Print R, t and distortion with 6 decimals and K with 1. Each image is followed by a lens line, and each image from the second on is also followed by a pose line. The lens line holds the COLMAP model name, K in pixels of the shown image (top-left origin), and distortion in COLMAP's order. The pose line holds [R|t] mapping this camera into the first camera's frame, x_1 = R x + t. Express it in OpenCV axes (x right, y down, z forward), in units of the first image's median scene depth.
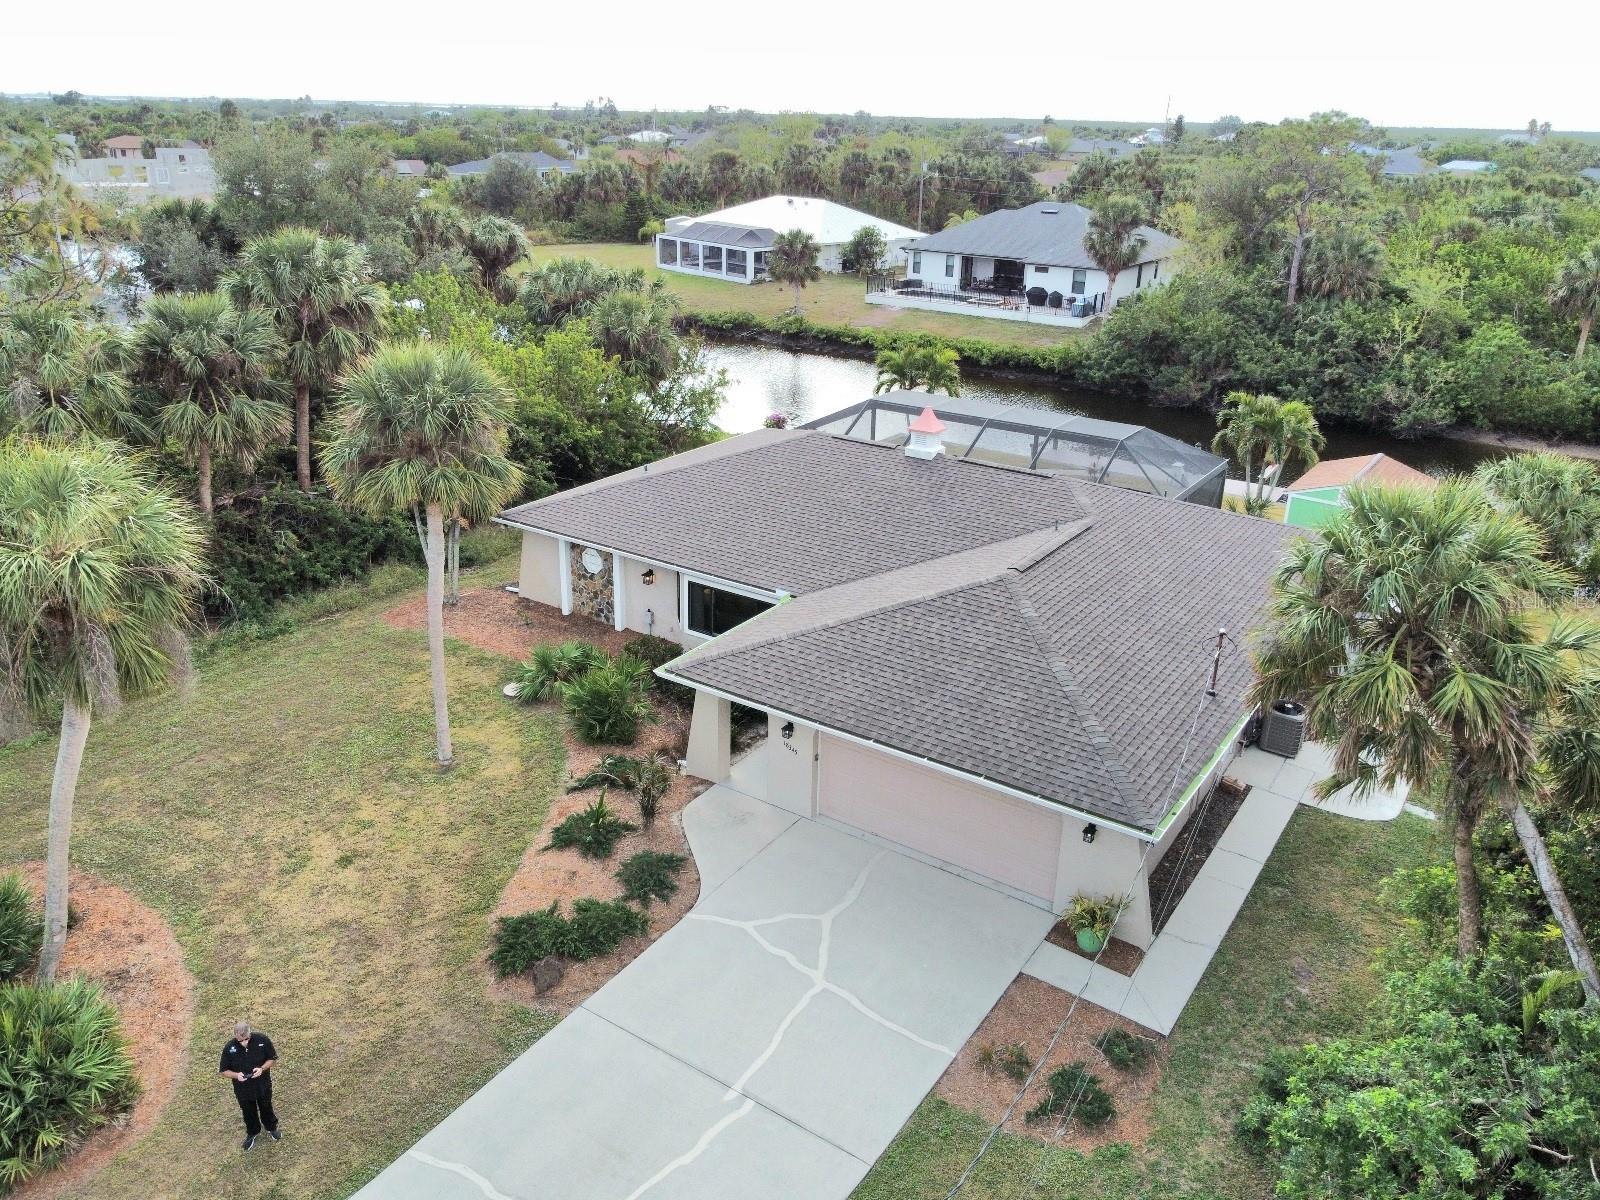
lens RADIAL K [[1221.4, 0, 795.7], [0, 1221.4, 596.2], [0, 0, 1]] dist [-0.005033, 0.001132]
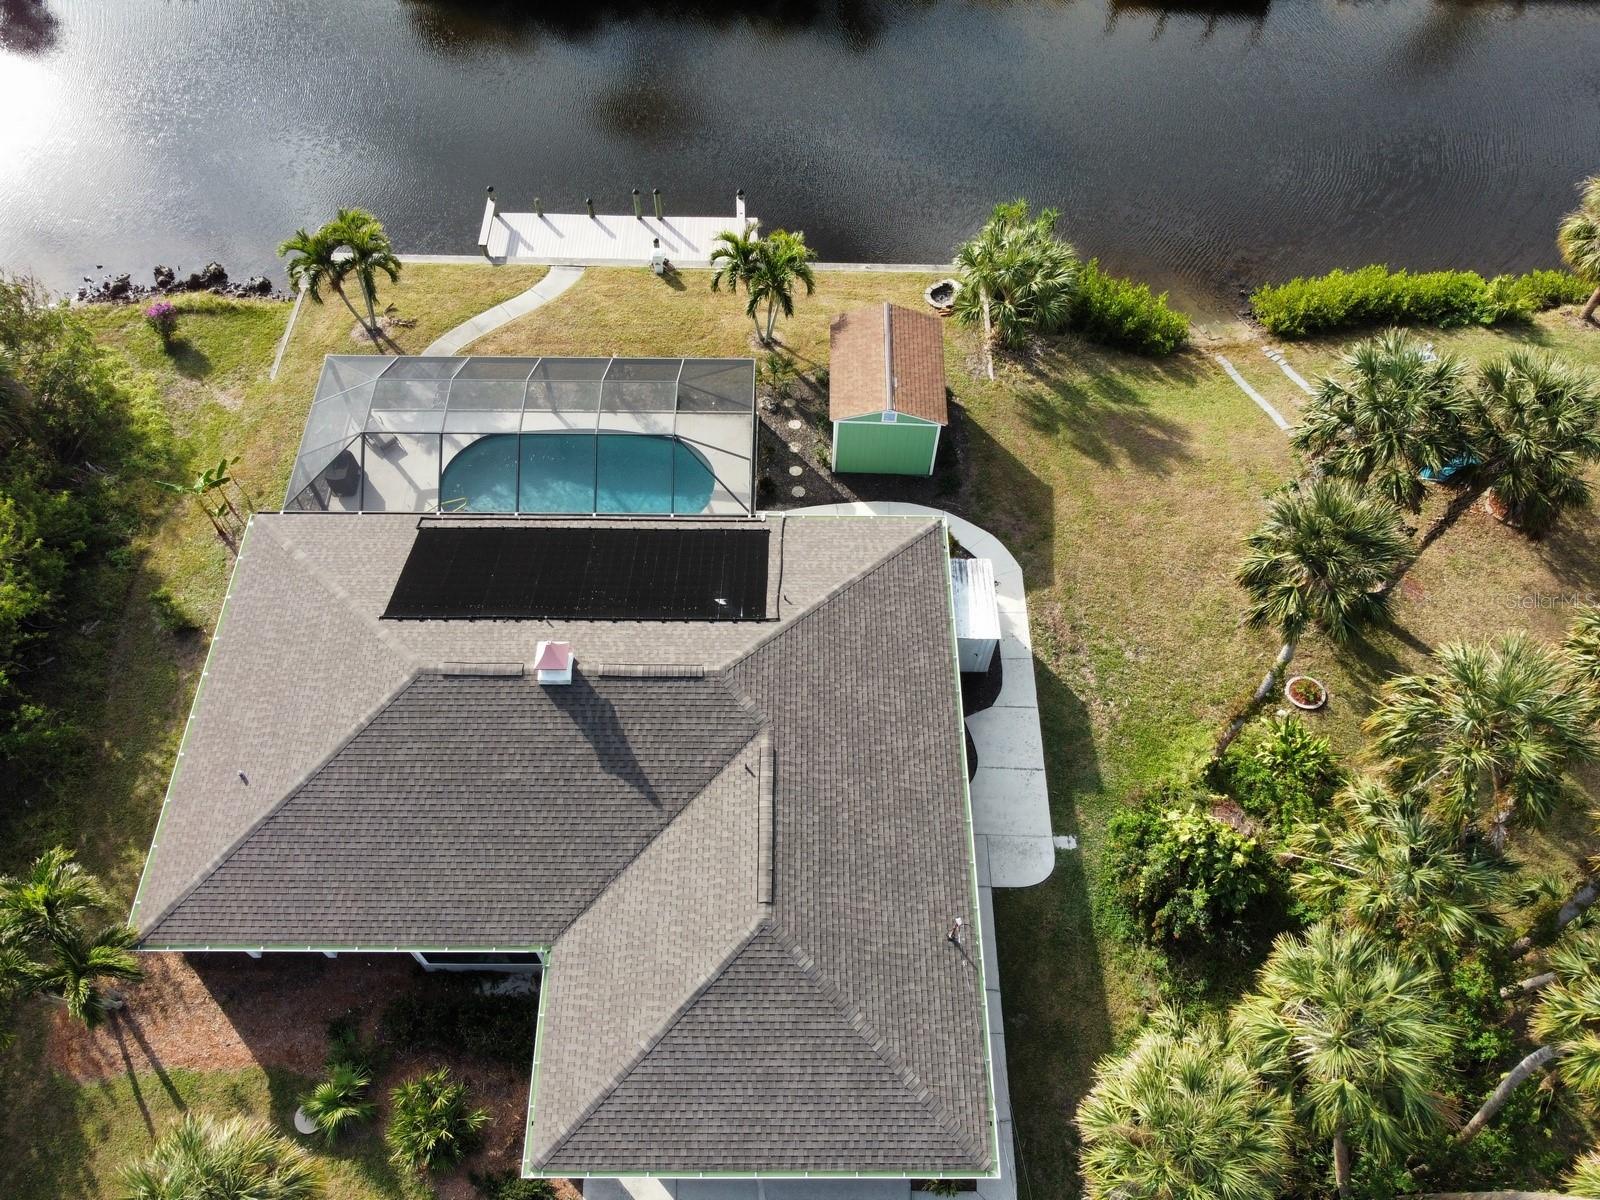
lens RADIAL K [[1221.4, 0, 795.7], [0, 1221.4, 596.2], [0, 0, 1]] dist [-0.005033, 0.001132]
pose [[0.827195, -0.478433, 0.294705, 0.010643], [0.211335, 0.750844, 0.625757, -0.861407], [-0.520660, -0.455341, 0.722203, 0.305246]]
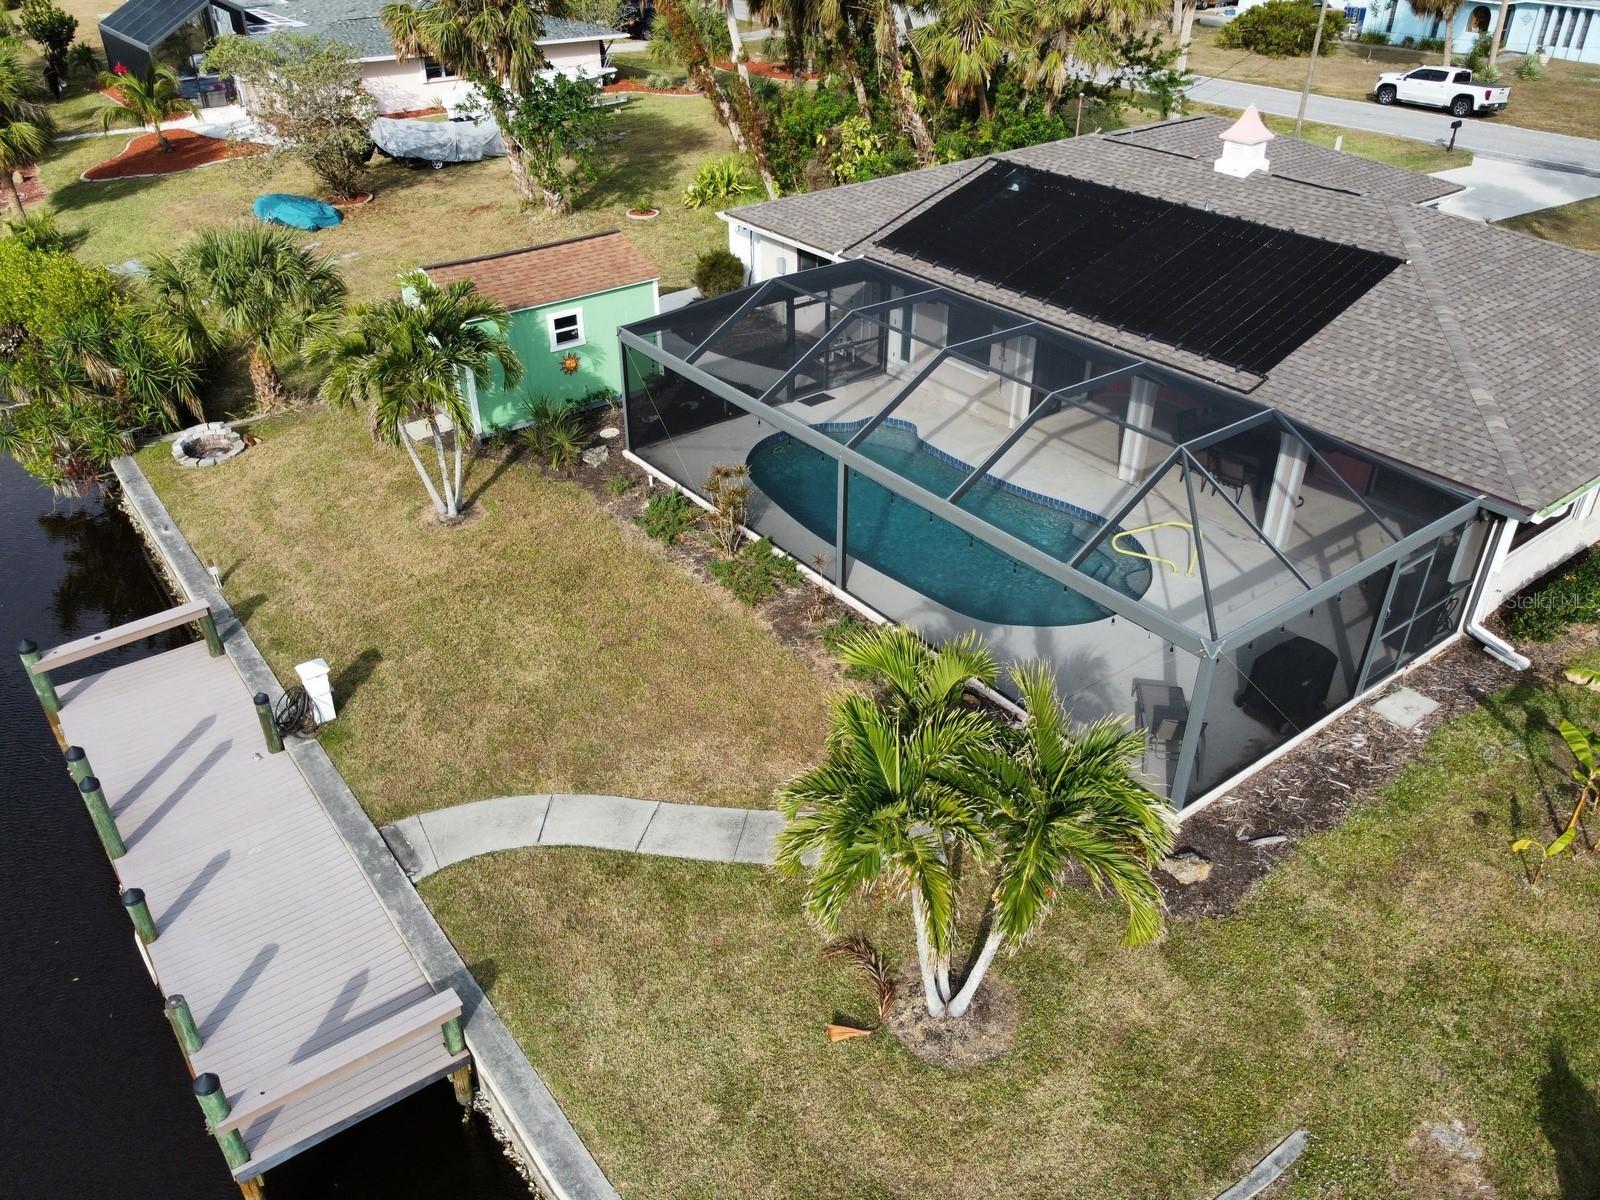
lens RADIAL K [[1221.4, 0, 795.7], [0, 1221.4, 596.2], [0, 0, 1]] dist [-0.005033, 0.001132]
pose [[-0.949470, -0.183353, 0.254730, 0.155973], [0.097751, 0.598492, 0.795143, -0.741652], [-0.298246, 0.779865, -0.550327, 2.116126]]
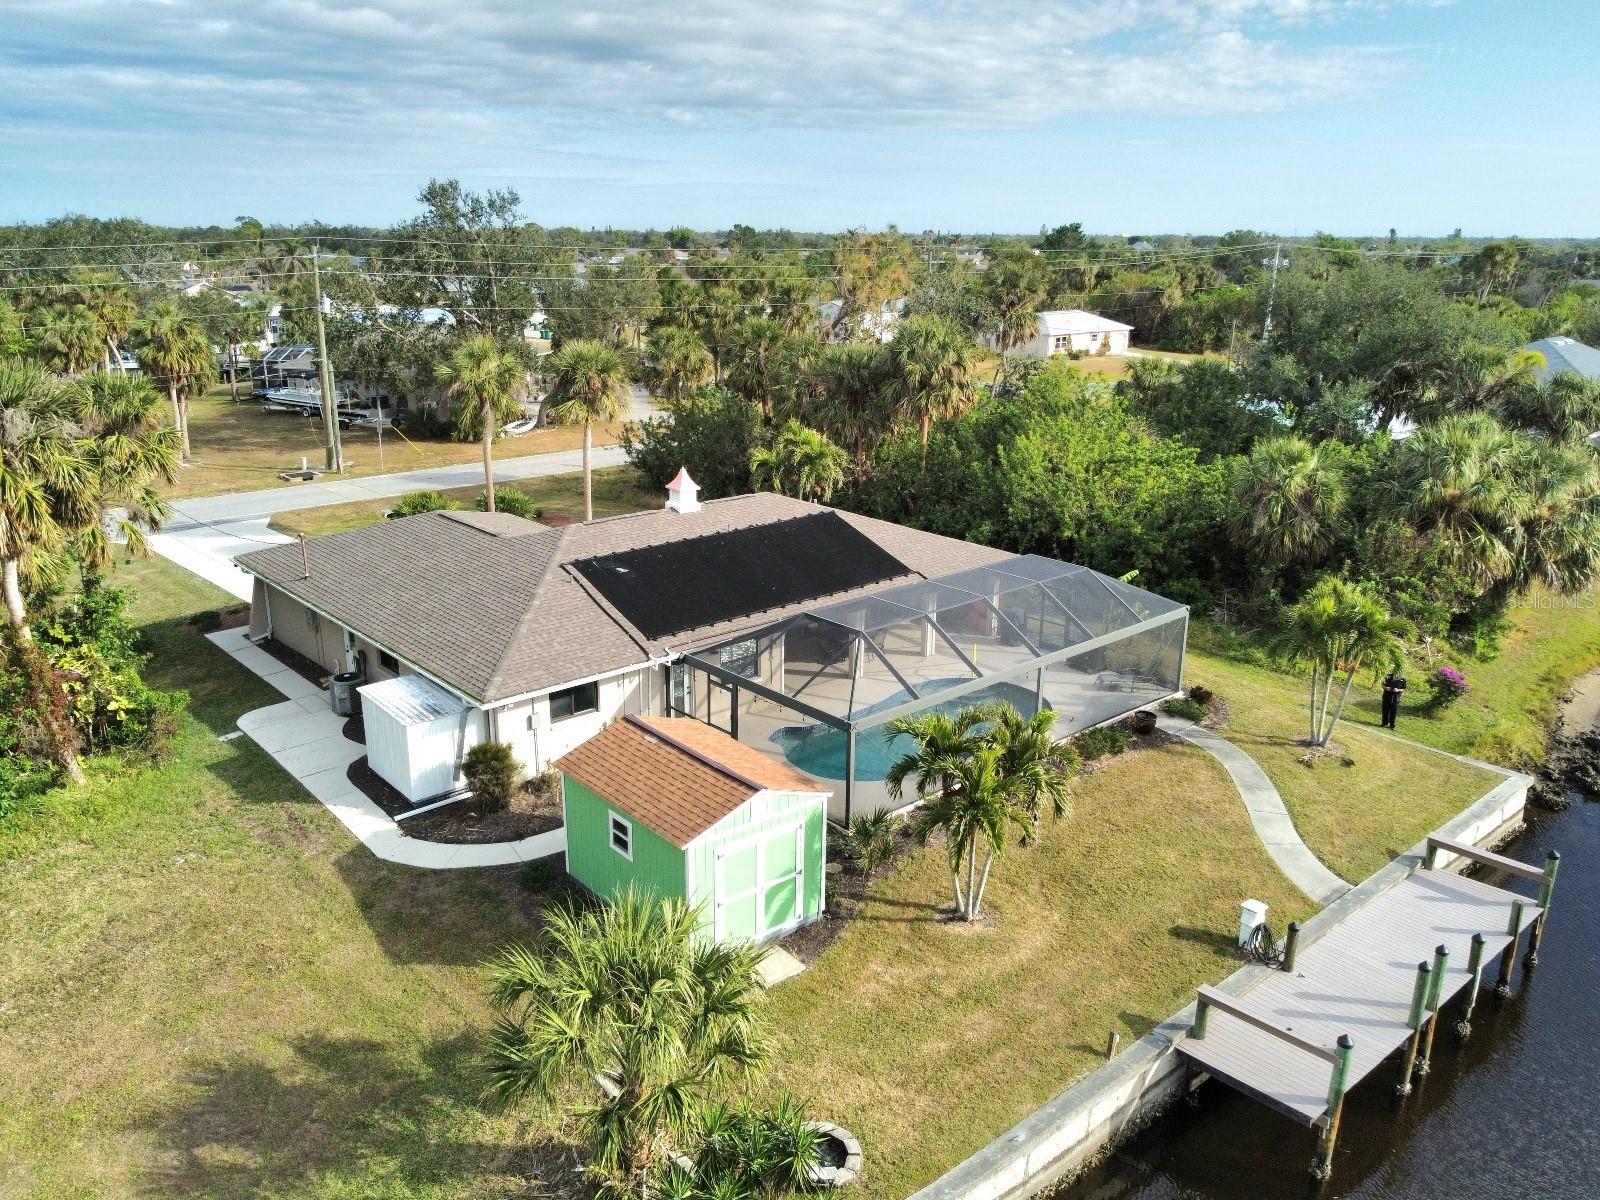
lens RADIAL K [[1221.4, 0, 795.7], [0, 1221.4, 596.2], [0, 0, 1]] dist [-0.005033, 0.001132]
pose [[-0.248066, 0.255001, -0.934579, 1.466760], [-0.367760, 0.867725, 0.334375, -0.581726], [0.896223, 0.426648, -0.121474, 1.553991]]
